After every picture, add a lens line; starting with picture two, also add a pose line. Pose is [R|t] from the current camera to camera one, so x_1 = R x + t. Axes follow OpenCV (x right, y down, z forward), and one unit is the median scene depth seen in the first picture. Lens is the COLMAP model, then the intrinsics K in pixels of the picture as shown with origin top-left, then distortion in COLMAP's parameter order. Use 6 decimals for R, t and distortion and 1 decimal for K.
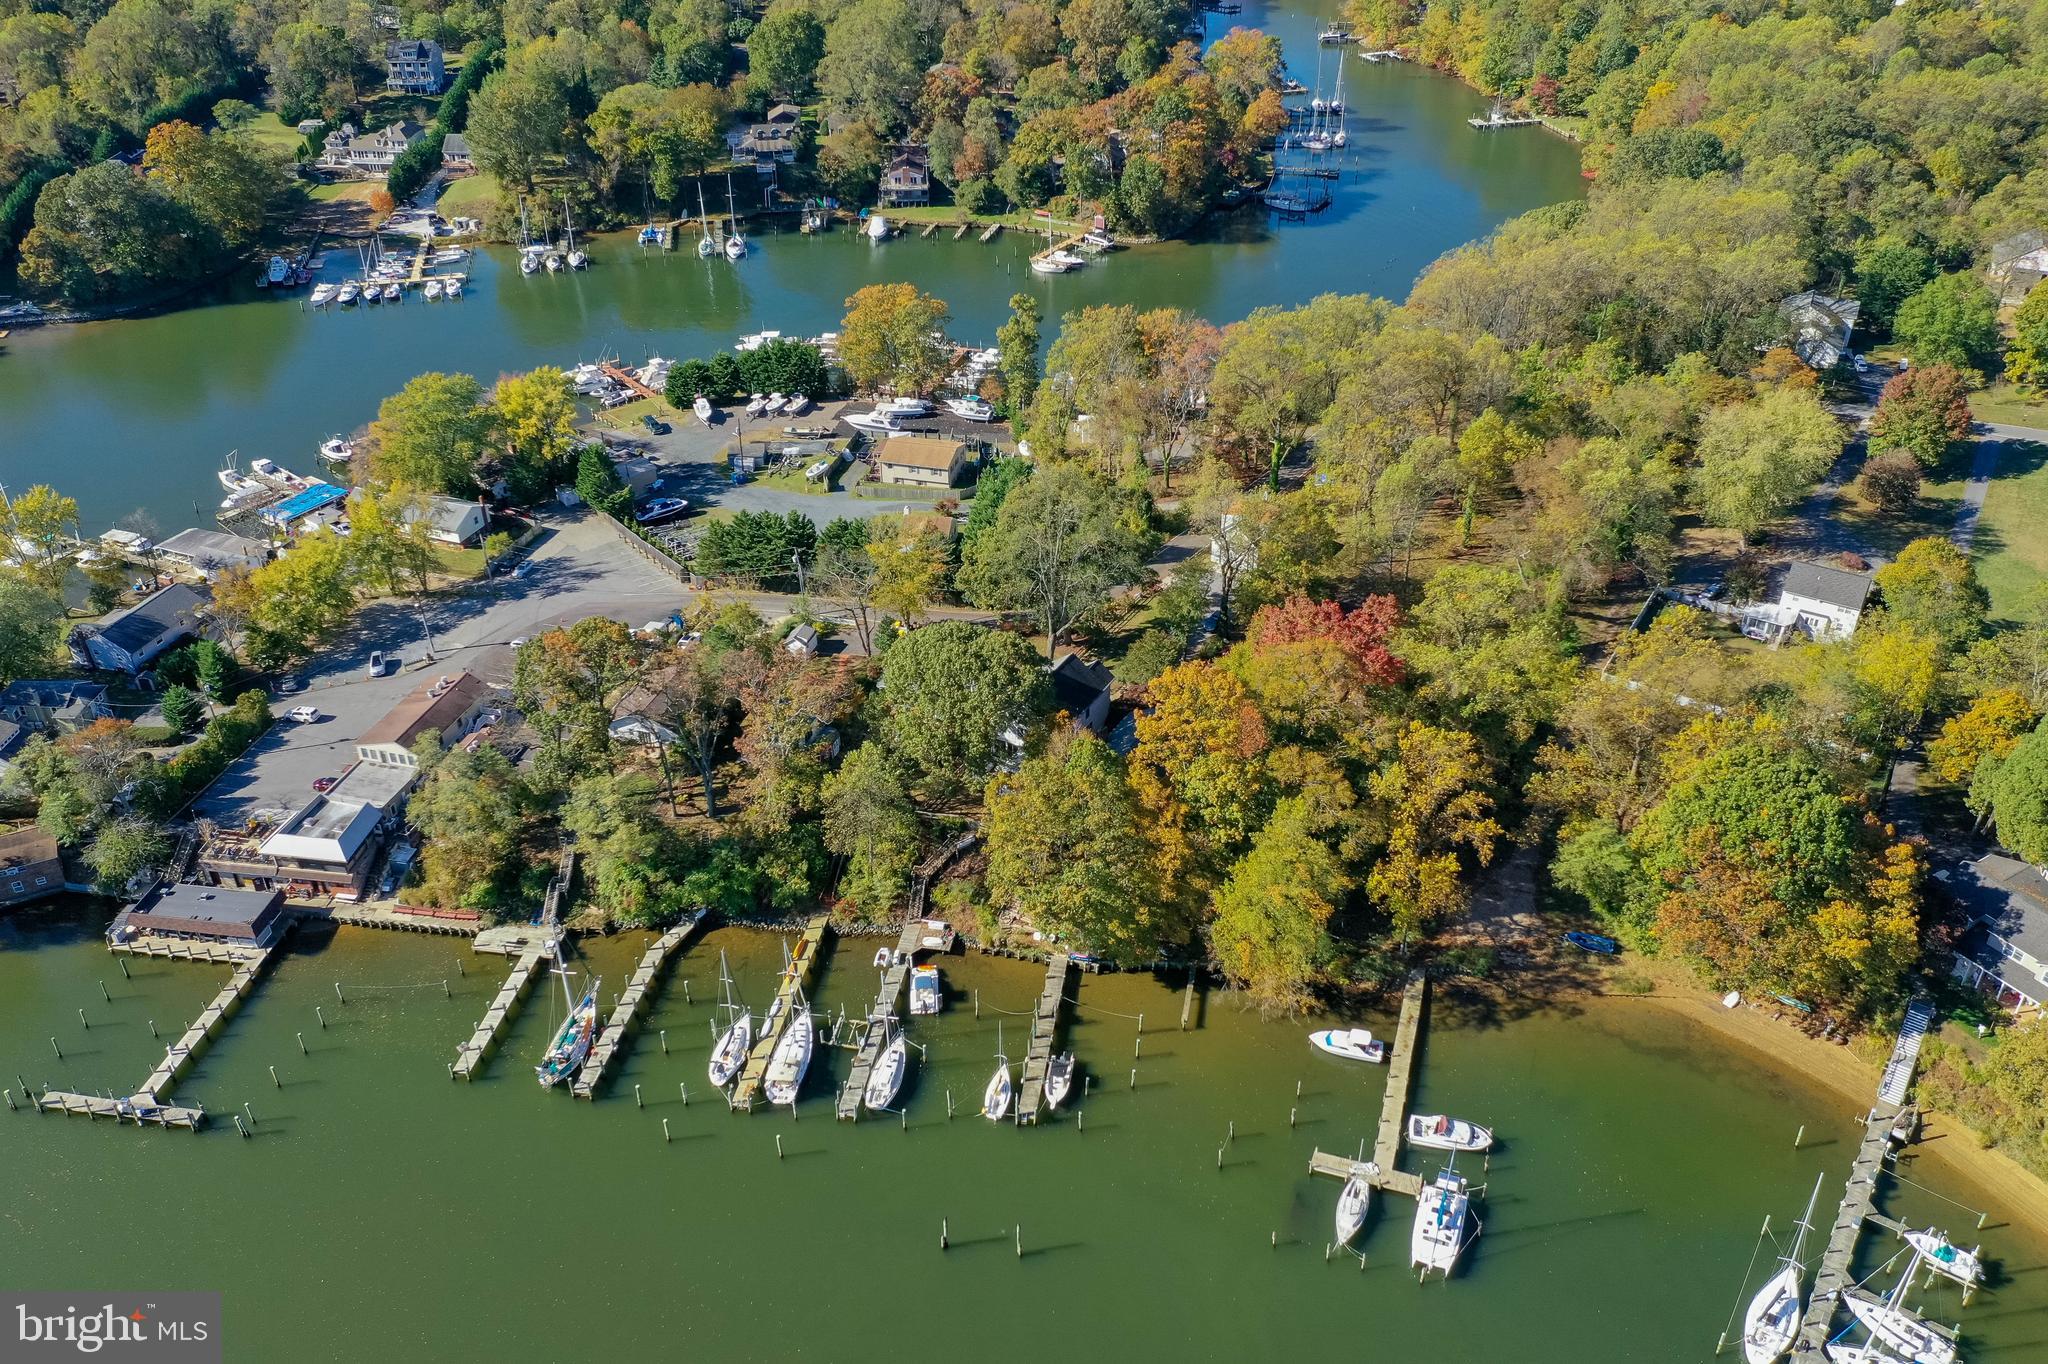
lens RADIAL K [[1642.2, 0, 1018.0], [0, 1642.2, 682.5], [0, 0, 1]] dist [-0.010061, 0.005715]
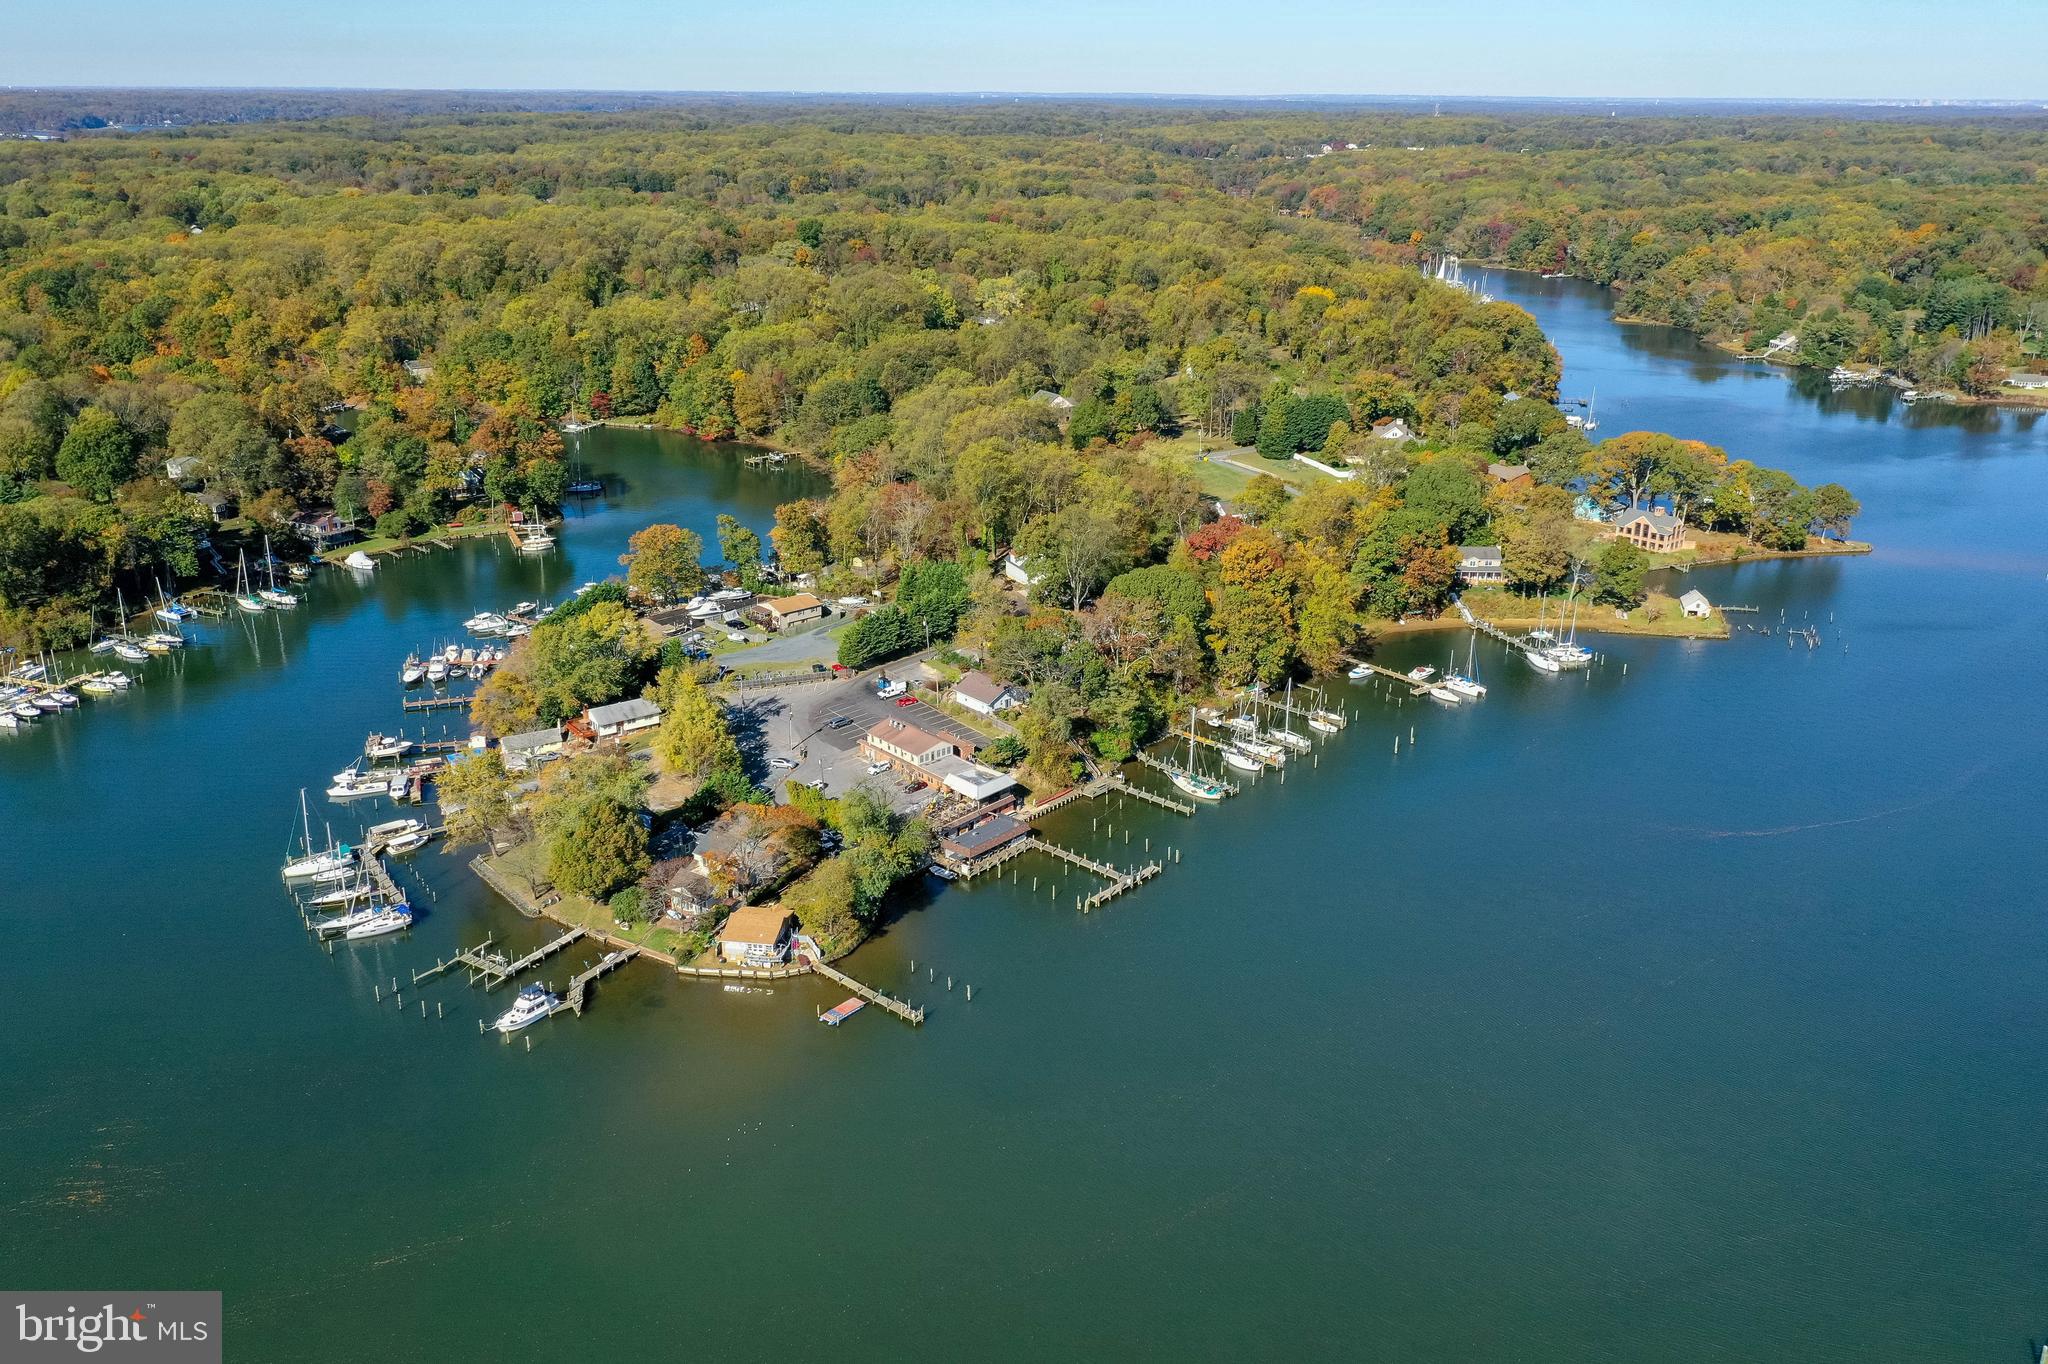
lens RADIAL K [[1608.1, 0, 1024.0], [0, 1608.1, 682.0], [0, 0, 1]] dist [-0.010920, 0.009237]
pose [[0.546061, -0.266681, 0.794165, -1.619932], [0.448199, 0.893898, -0.008007, 0.036331], [-0.707768, 0.360316, 0.607649, -0.013640]]
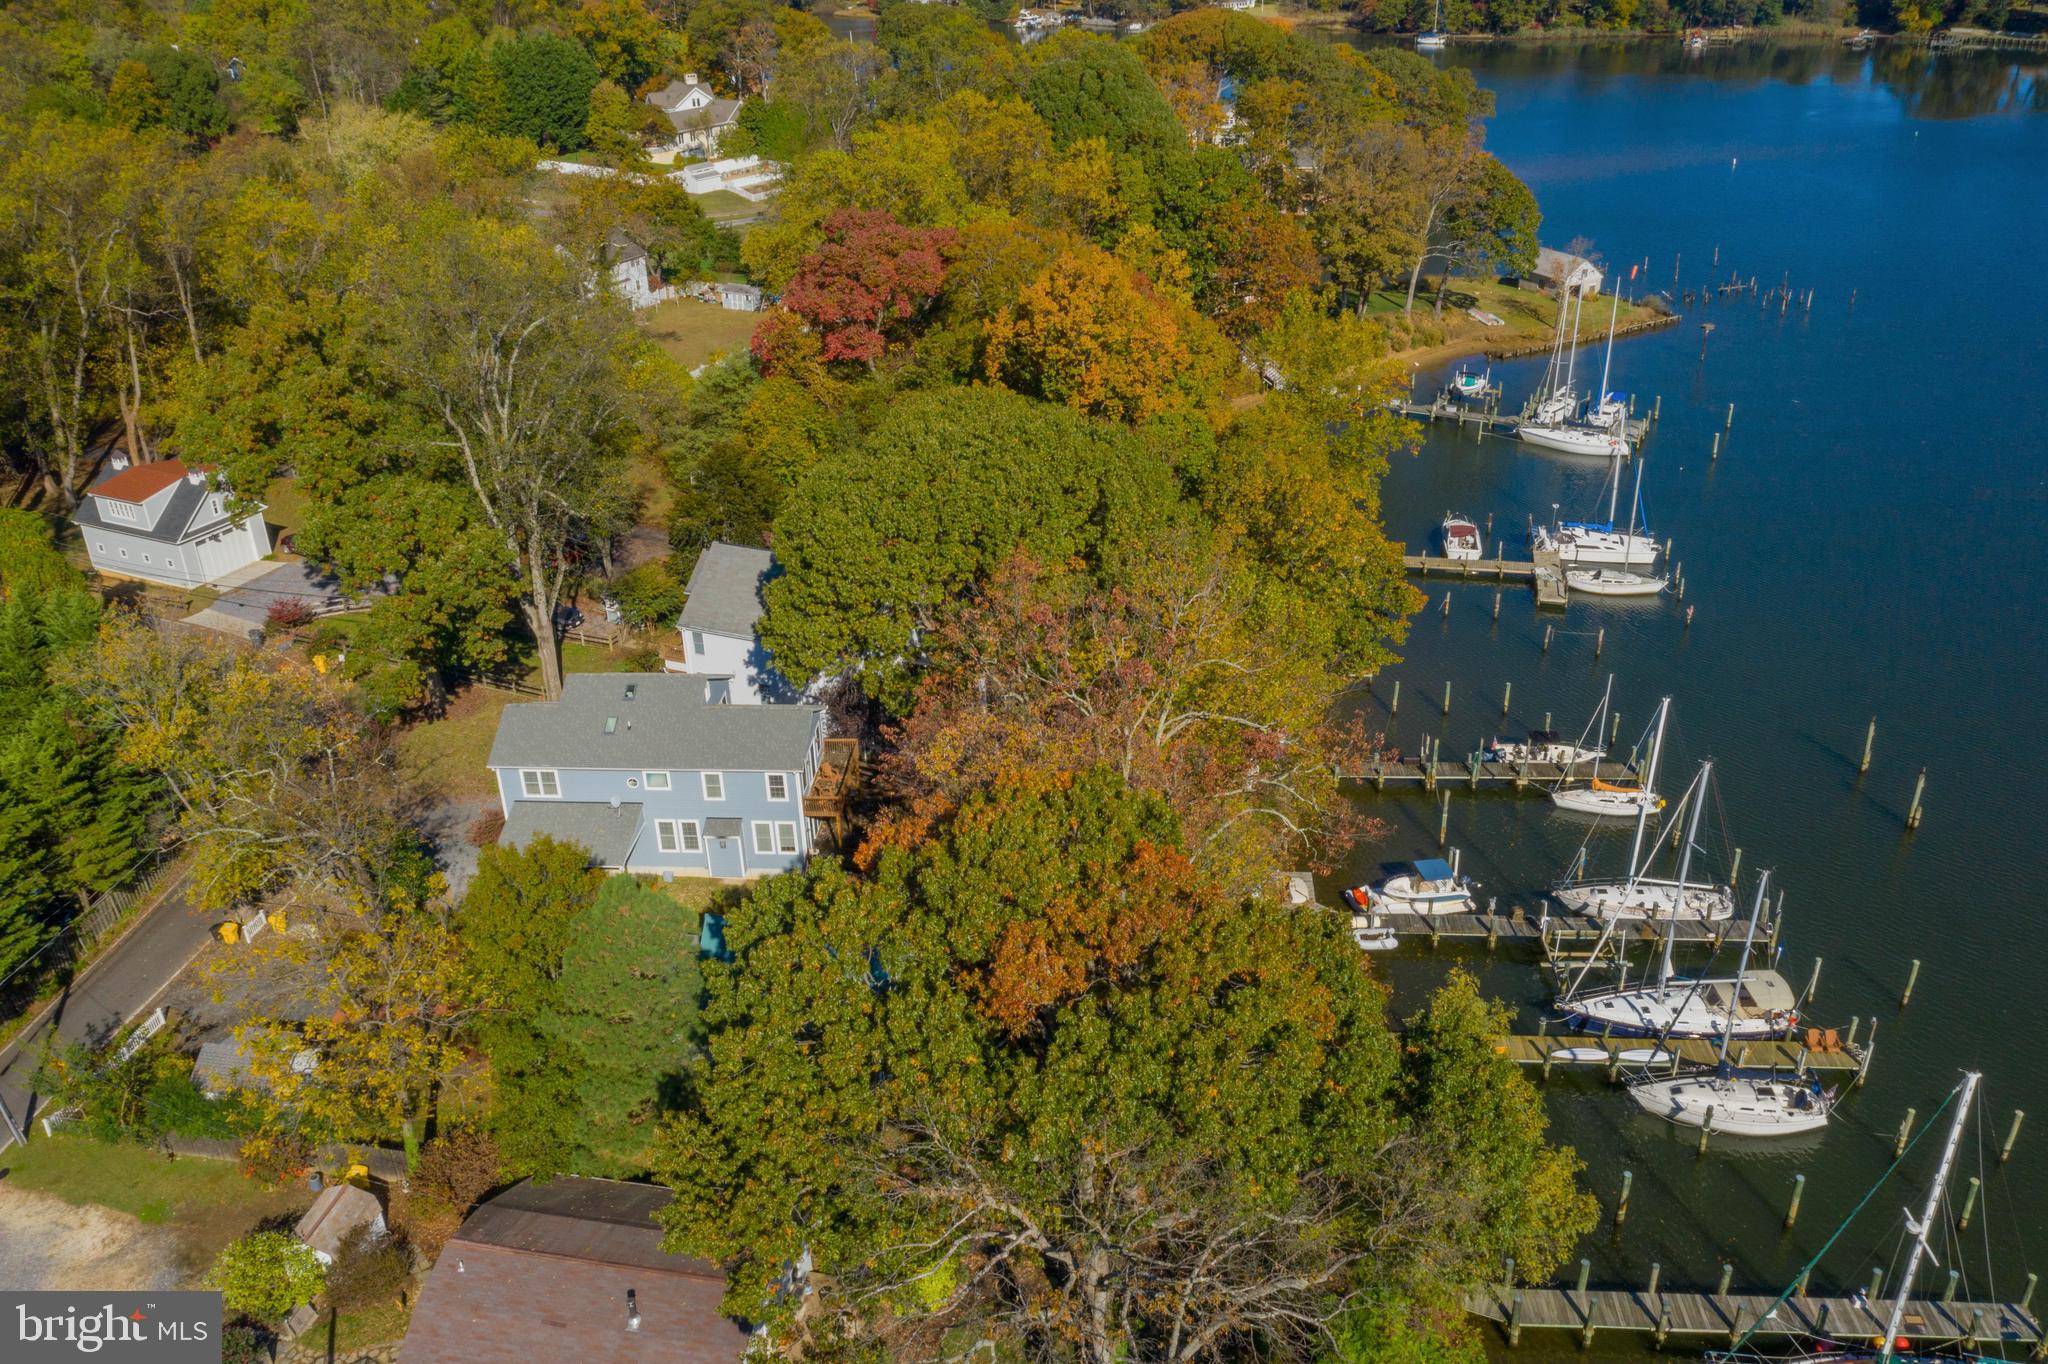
lens RADIAL K [[1617.0, 0, 1024.0], [0, 1617.0, 682.0], [0, 0, 1]] dist [-0.005888, -0.002824]
pose [[-0.108010, -0.435729, 0.893574, -0.457704], [0.562632, 0.714245, 0.416291, -0.148629], [-0.819621, 0.547717, 0.168009, 0.913996]]
